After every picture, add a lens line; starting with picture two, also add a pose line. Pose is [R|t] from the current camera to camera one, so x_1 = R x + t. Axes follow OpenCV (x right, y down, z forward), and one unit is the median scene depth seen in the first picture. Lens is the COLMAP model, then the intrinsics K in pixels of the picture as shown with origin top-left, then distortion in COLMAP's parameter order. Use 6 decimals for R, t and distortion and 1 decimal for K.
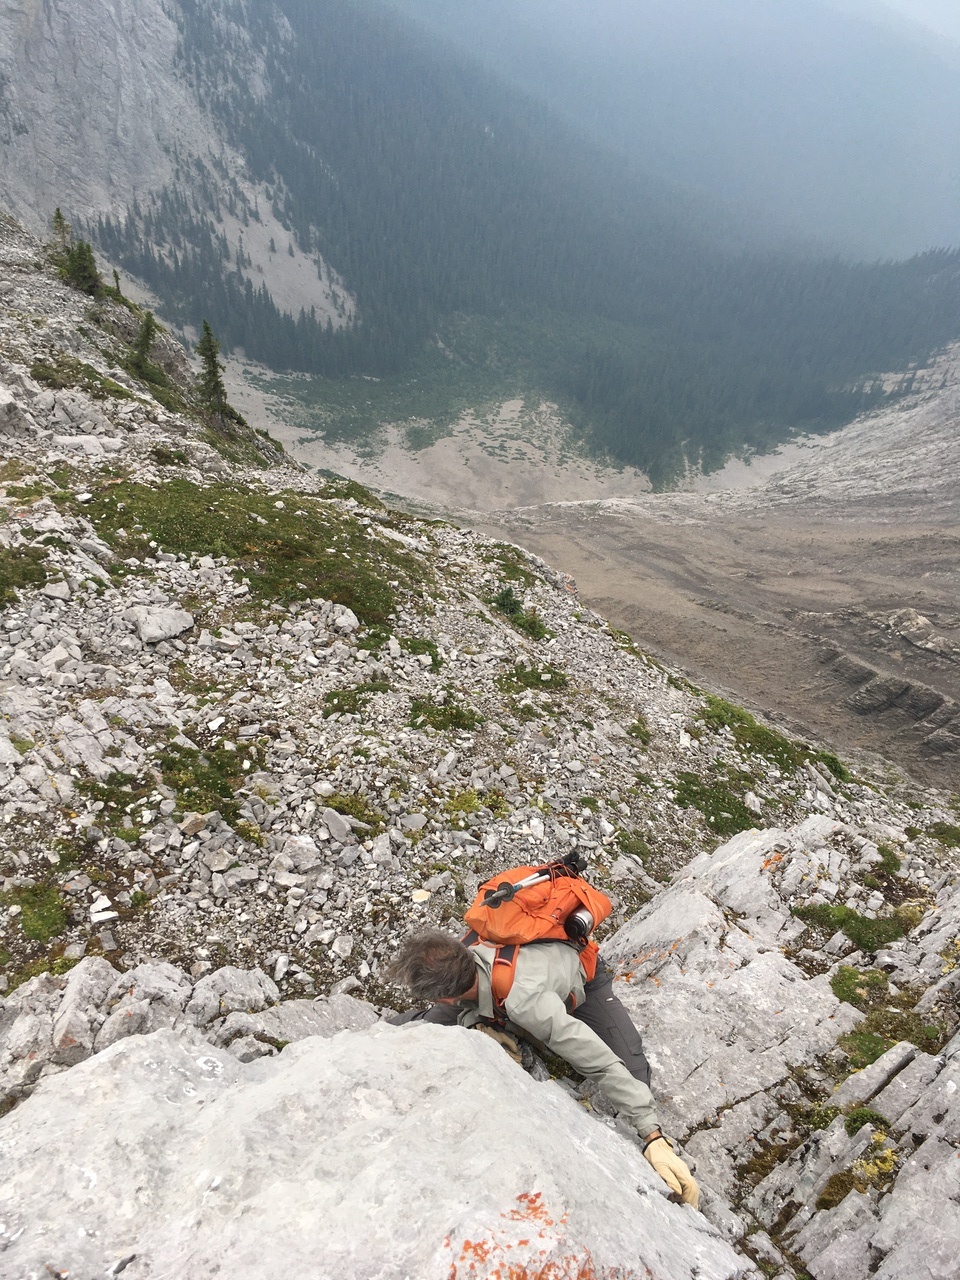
lens RADIAL K [[1061.2, 0, 480.0], [0, 1061.2, 640.0], [0, 0, 1]] dist [0.066865, -0.098923]
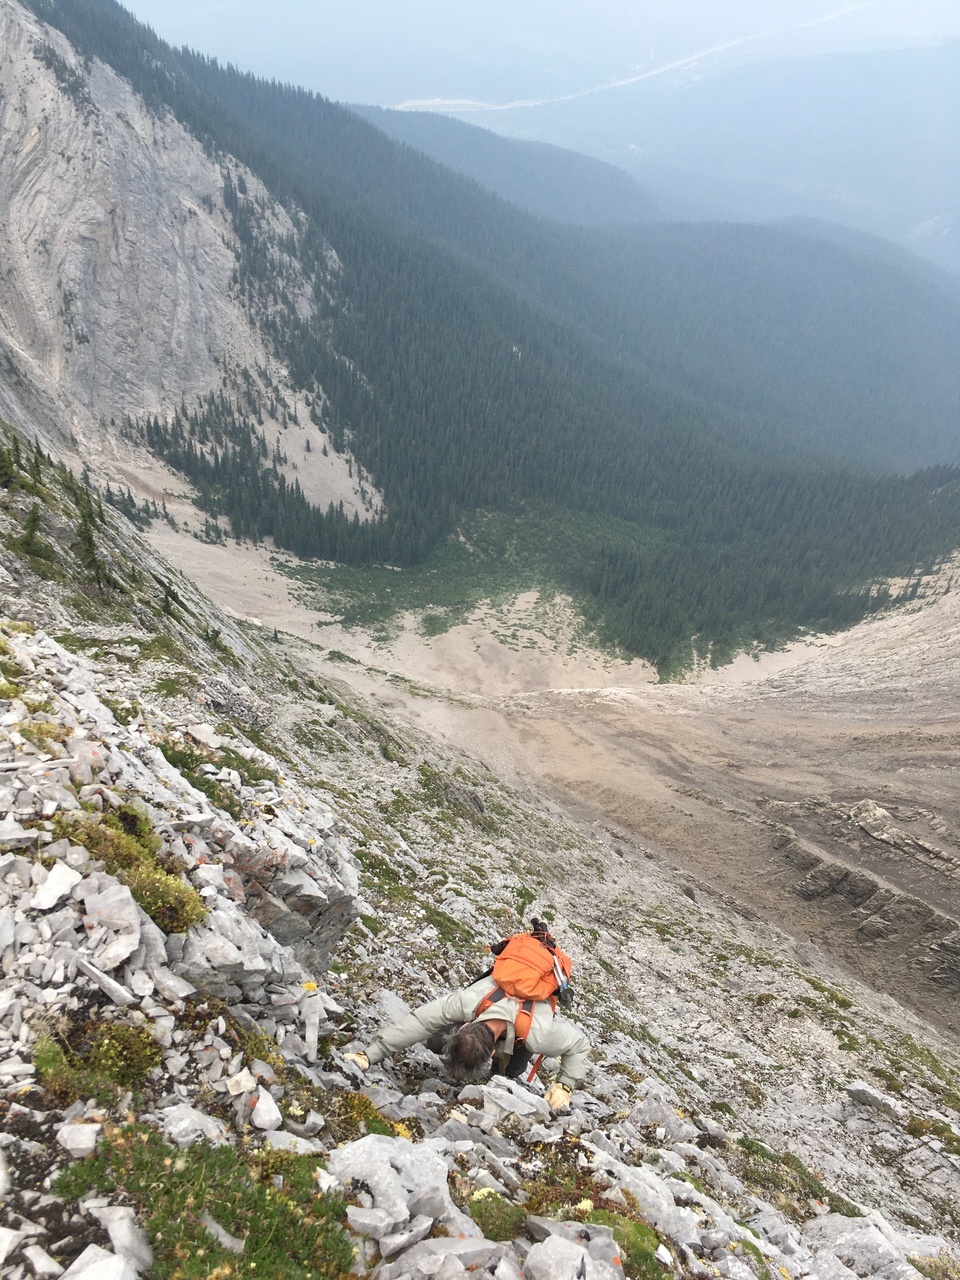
lens RADIAL K [[1061.2, 0, 480.0], [0, 1061.2, 640.0], [0, 0, 1]] dist [0.066865, -0.098923]
pose [[0.999072, 0.030401, -0.030521, 0.018460], [-0.035279, 0.983987, -0.174717, 0.003904], [0.024721, 0.175631, 0.984146, -0.014330]]
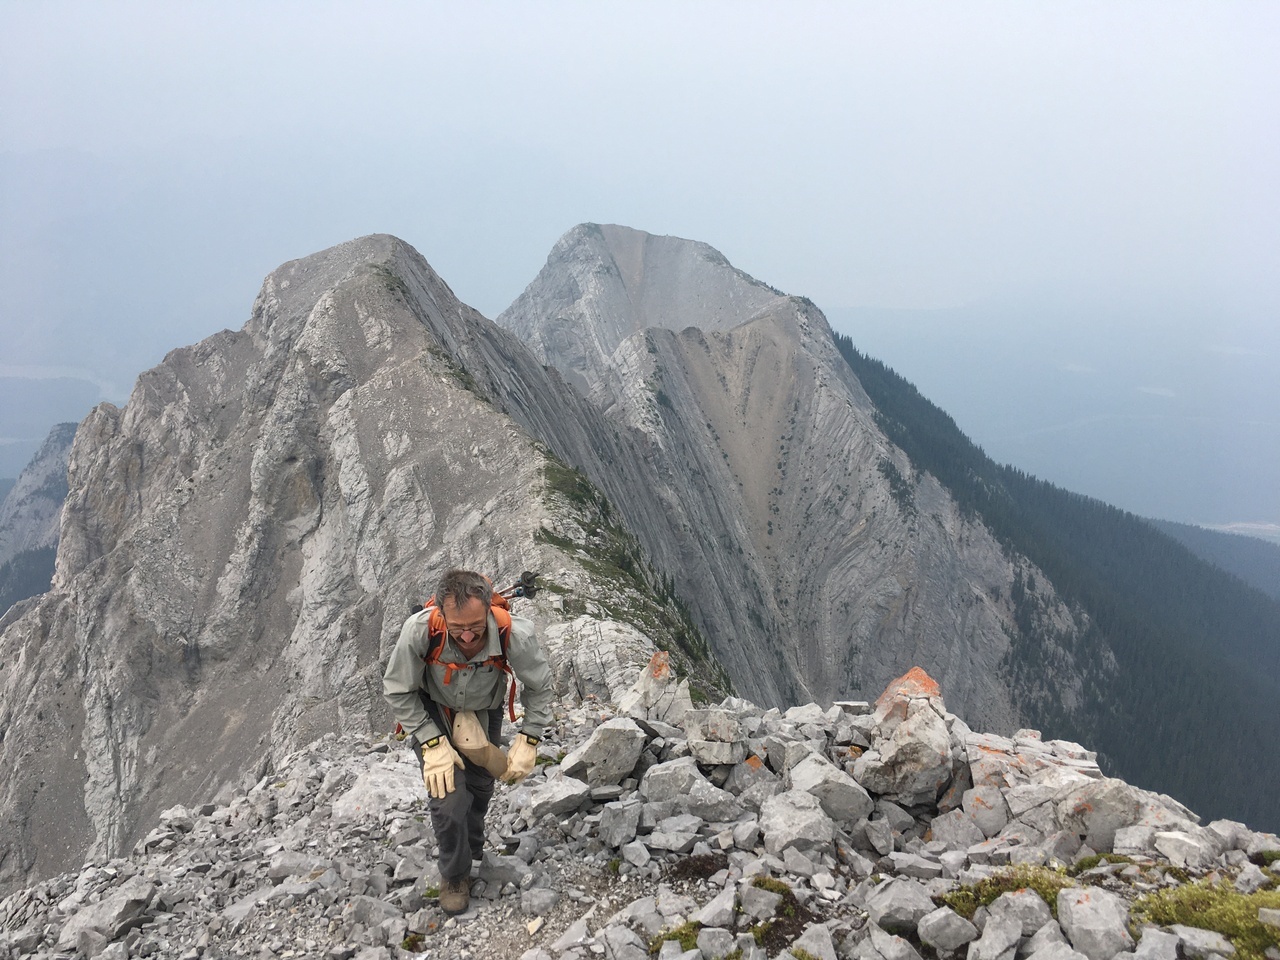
lens RADIAL K [[1061.2, 0, 648.5], [0, 1061.2, 484.8], [0, 0, 1]] dist [0.066865, -0.098923]
pose [[0.814465, 0.108416, -0.569993, 0.055829], [-0.429986, 0.772370, -0.467500, 0.030018], [0.389561, 0.625852, 0.675686, -0.083284]]
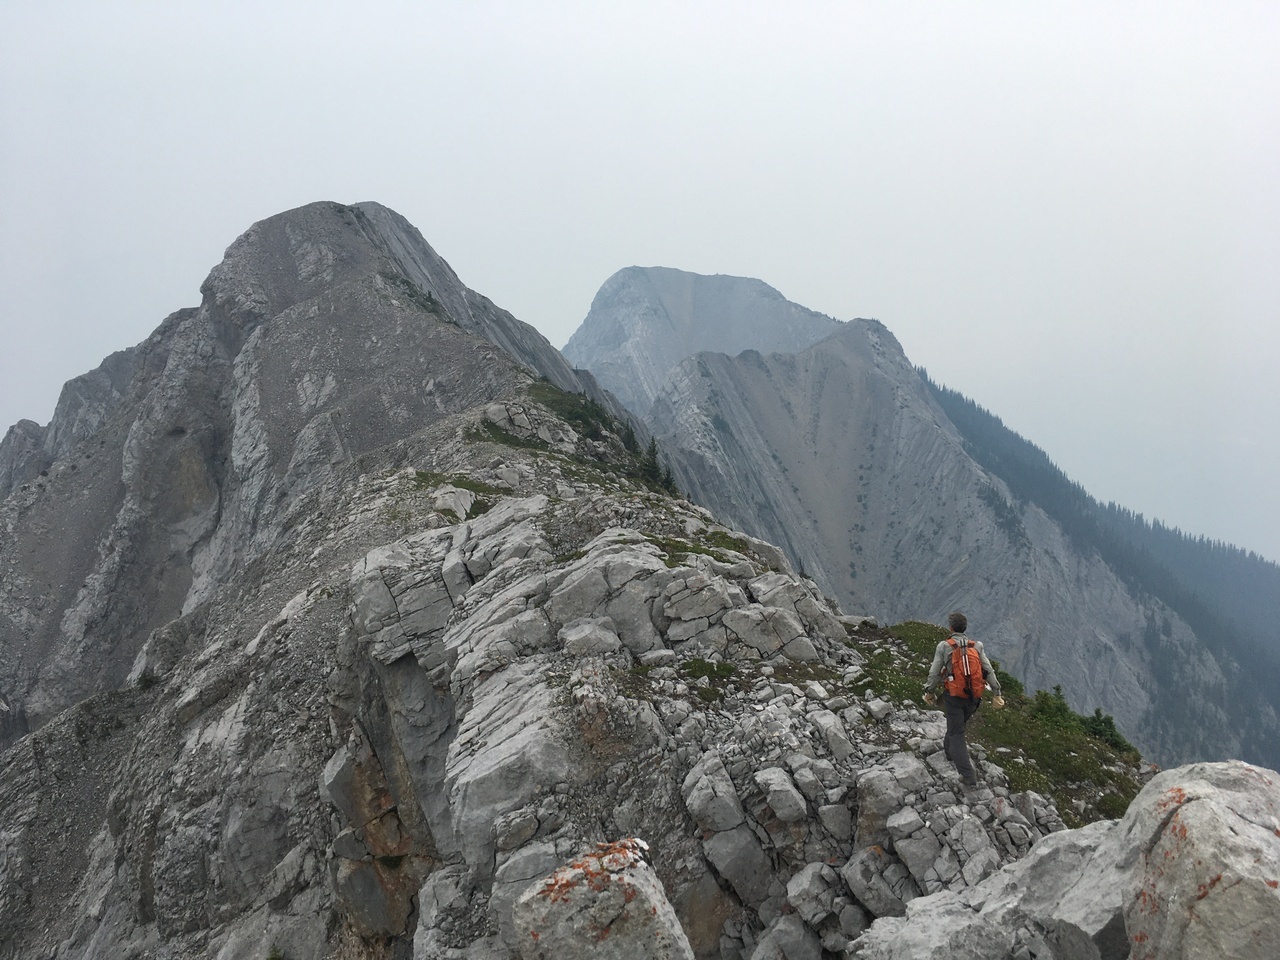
lens RADIAL K [[1061.2, 0, 648.5], [0, 1061.2, 484.8], [0, 0, 1]] dist [0.066865, -0.098923]
pose [[0.784540, 0.034707, -0.619106, -0.038570], [-0.426751, 0.754584, -0.498484, -0.022908], [0.449867, 0.655284, 0.606813, 0.054034]]
